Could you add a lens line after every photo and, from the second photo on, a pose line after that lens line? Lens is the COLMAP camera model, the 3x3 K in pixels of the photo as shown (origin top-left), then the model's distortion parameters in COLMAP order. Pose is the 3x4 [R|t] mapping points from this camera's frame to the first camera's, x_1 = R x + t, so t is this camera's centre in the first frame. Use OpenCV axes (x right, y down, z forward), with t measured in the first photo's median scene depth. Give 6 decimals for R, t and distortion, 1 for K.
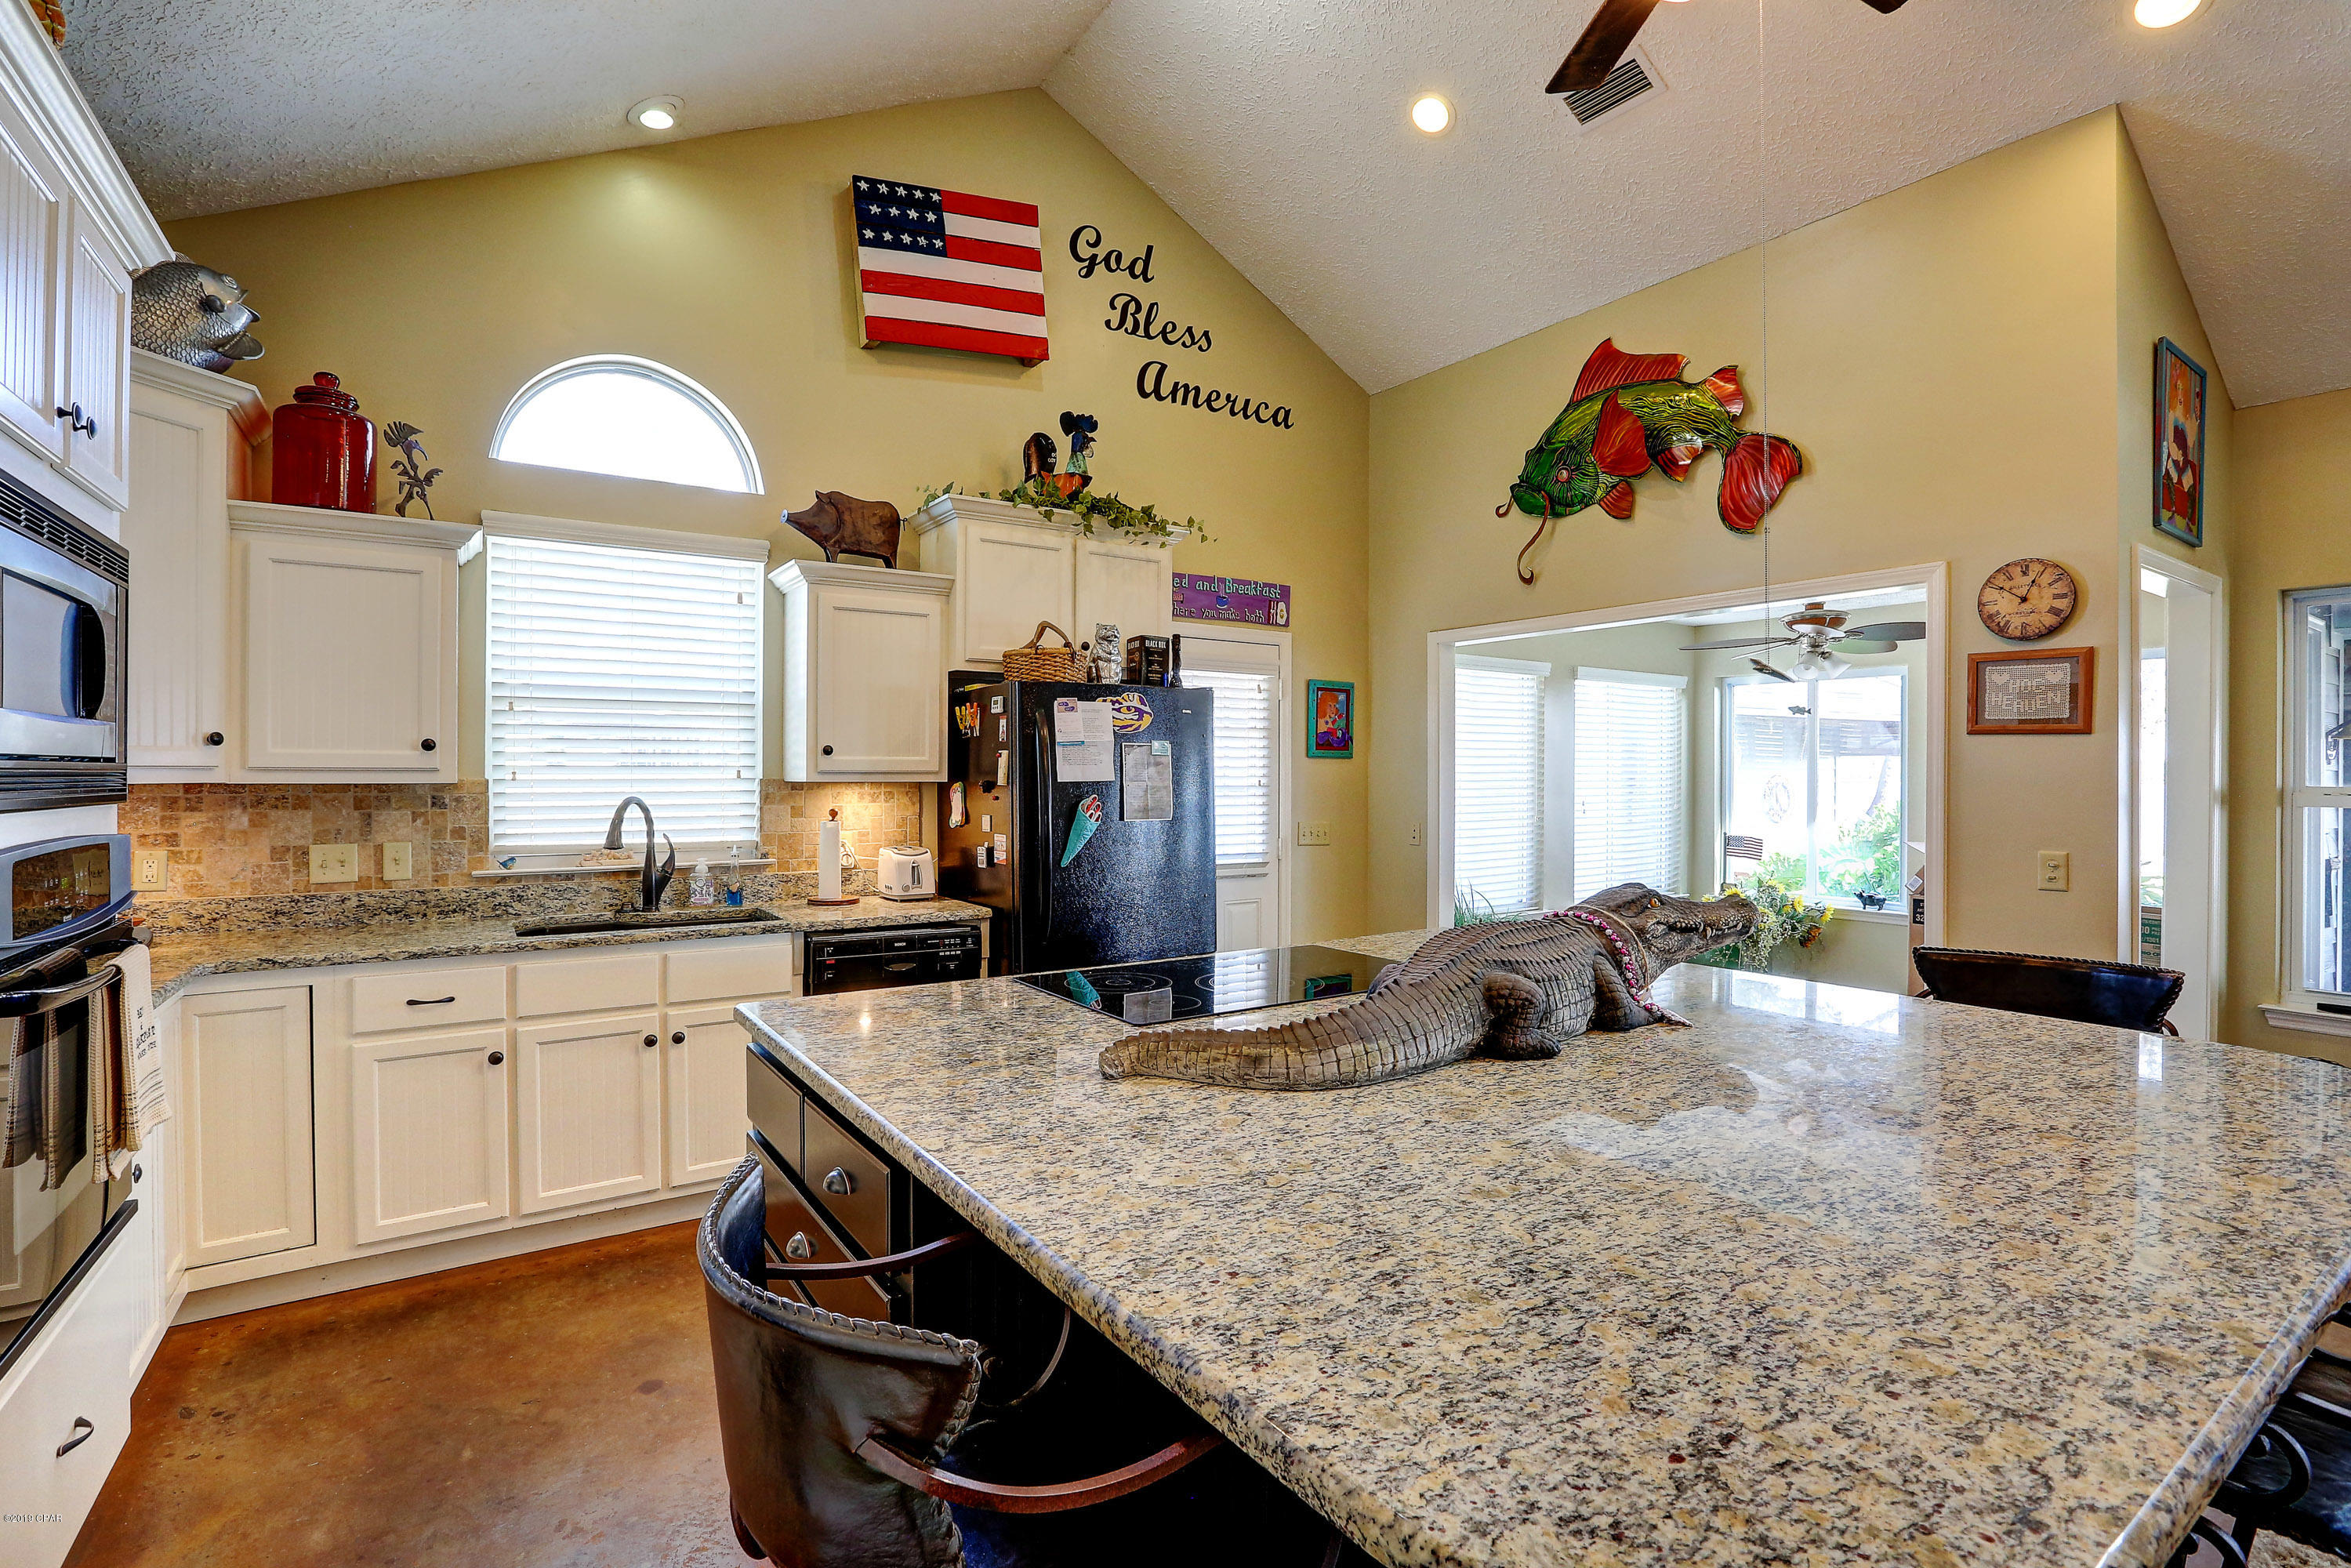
lens RADIAL K [[1035.8, 0, 1186.8], [0, 1035.8, 790.3], [0, 0, 1]] dist [-0.042053, 0.005591]
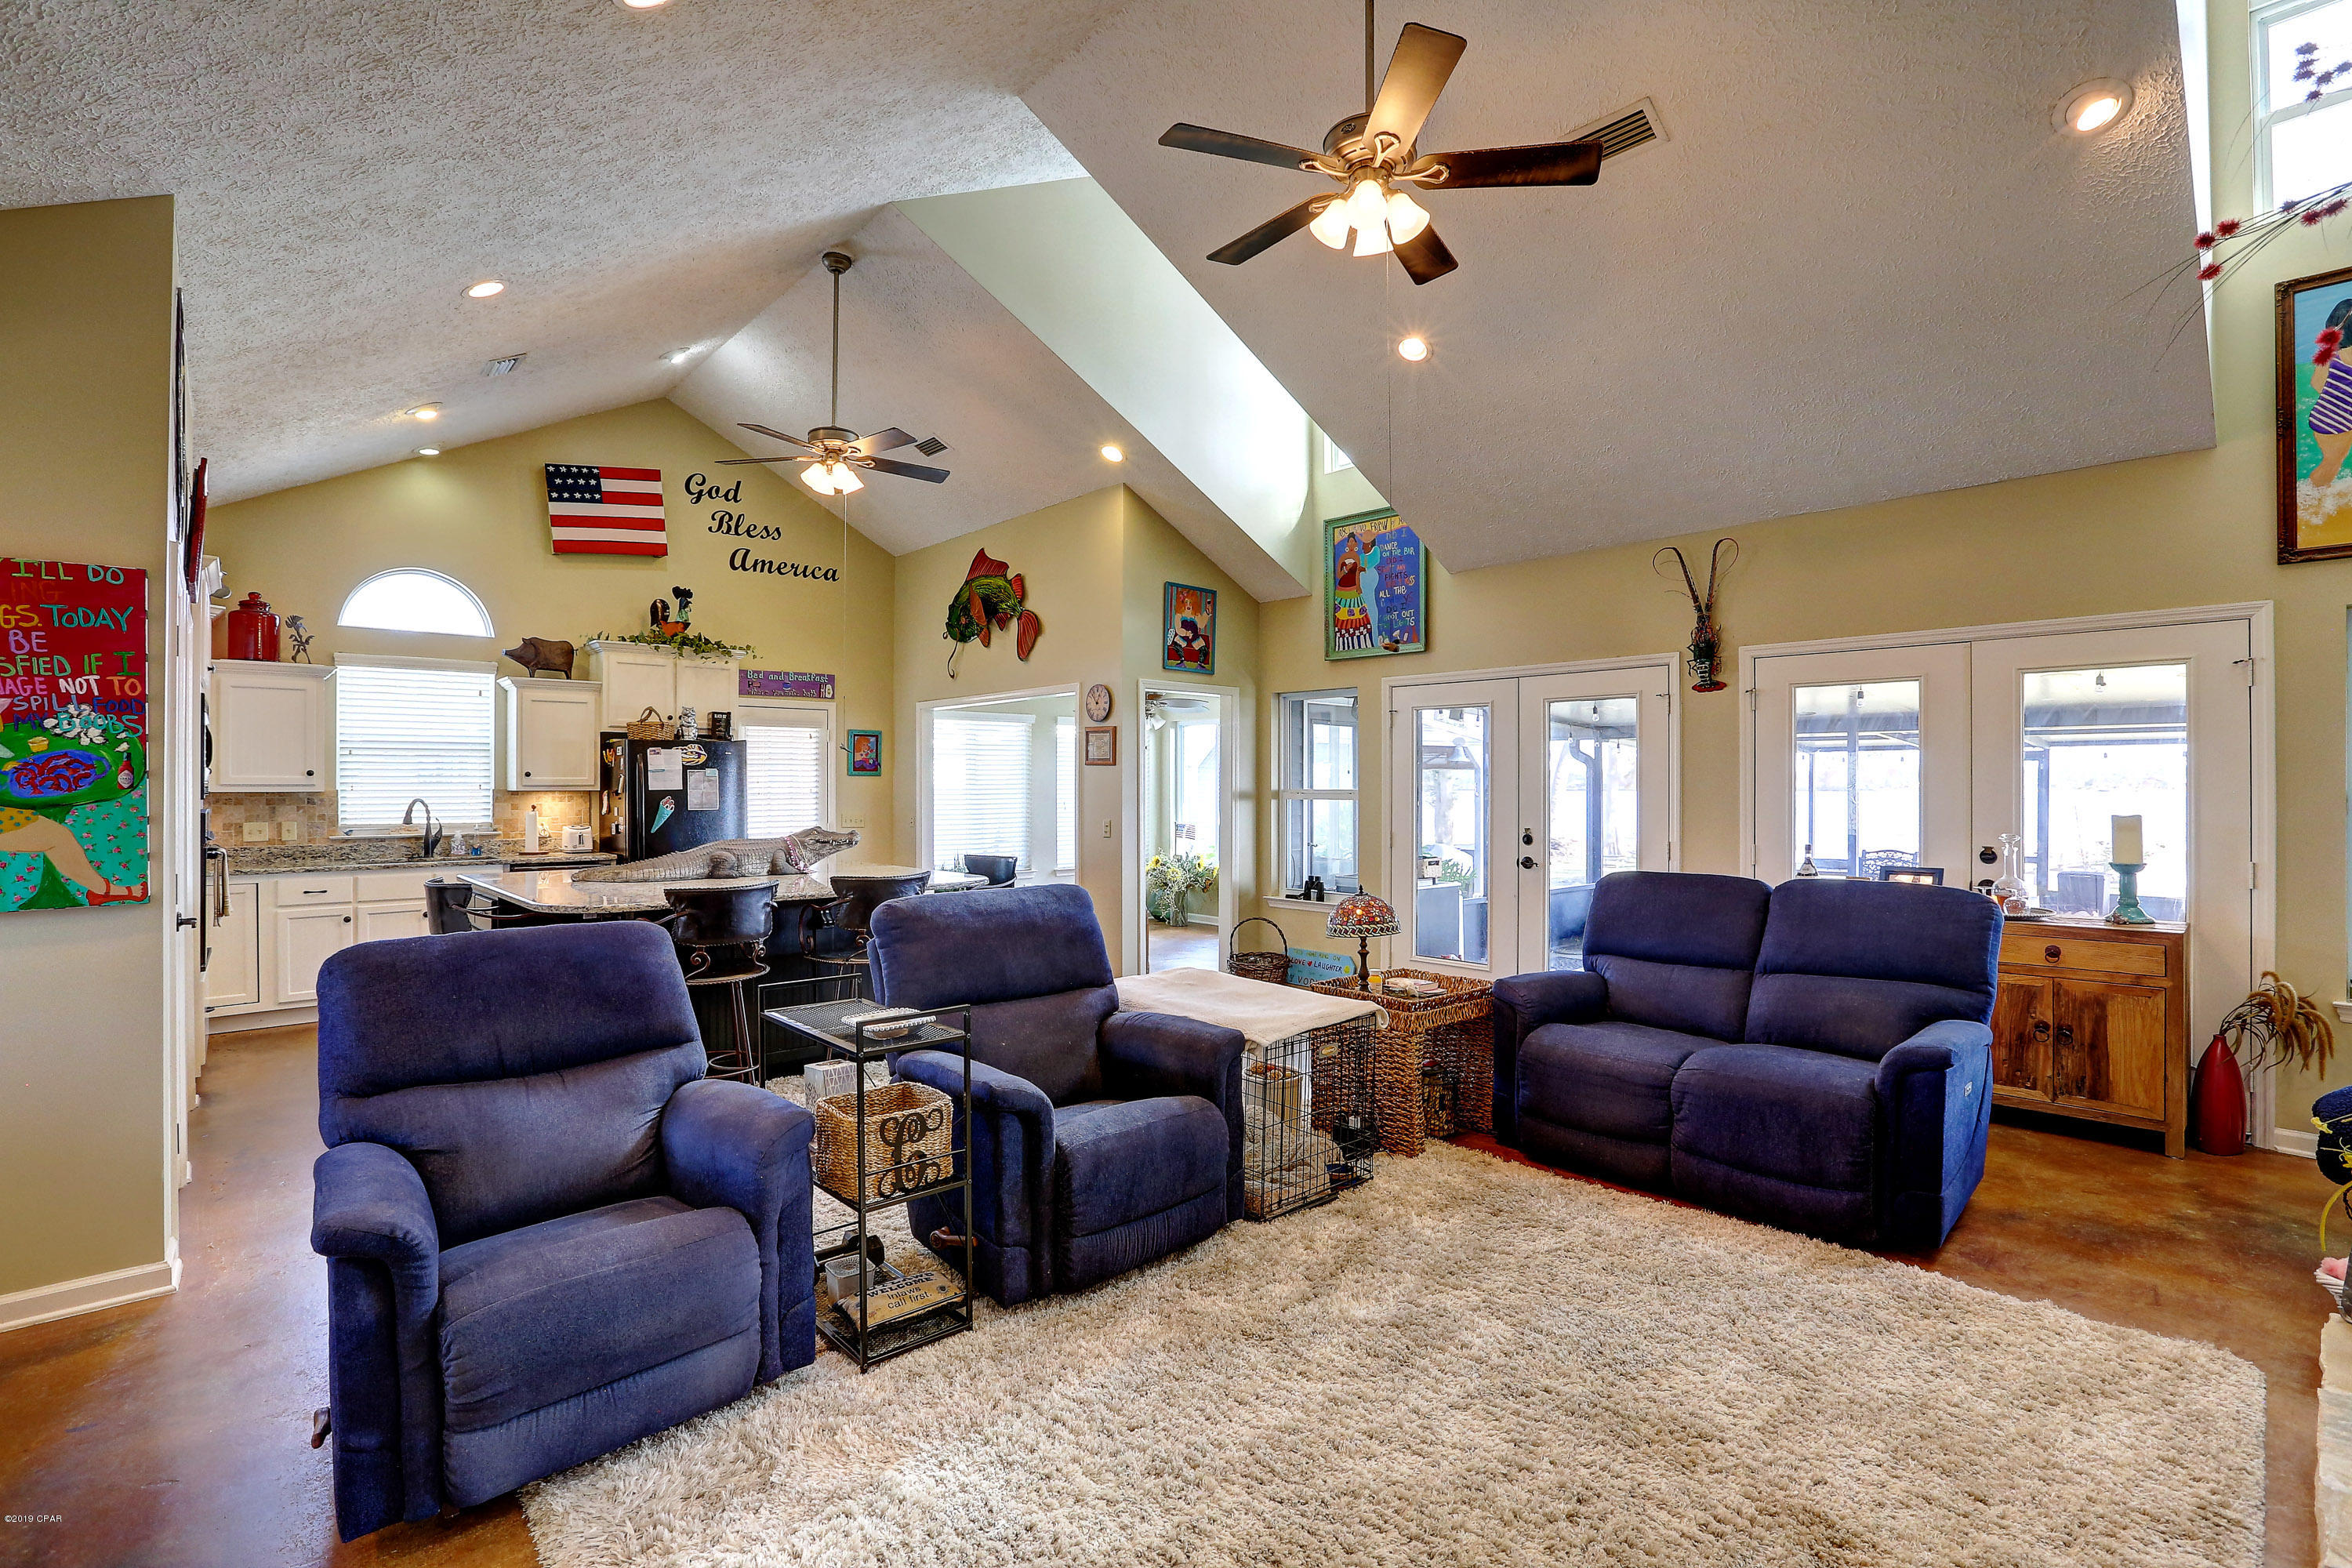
lens RADIAL K [[1036.1, 0, 1190.1], [0, 1036.1, 793.2], [0, 0, 1]] dist [-0.042053, 0.005591]
pose [[0.989927, -0.005602, 0.141470, 0.568864], [0.006725, 0.999950, -0.007458, 0.017972], [-0.141422, 0.008334, 0.989914, -0.991430]]
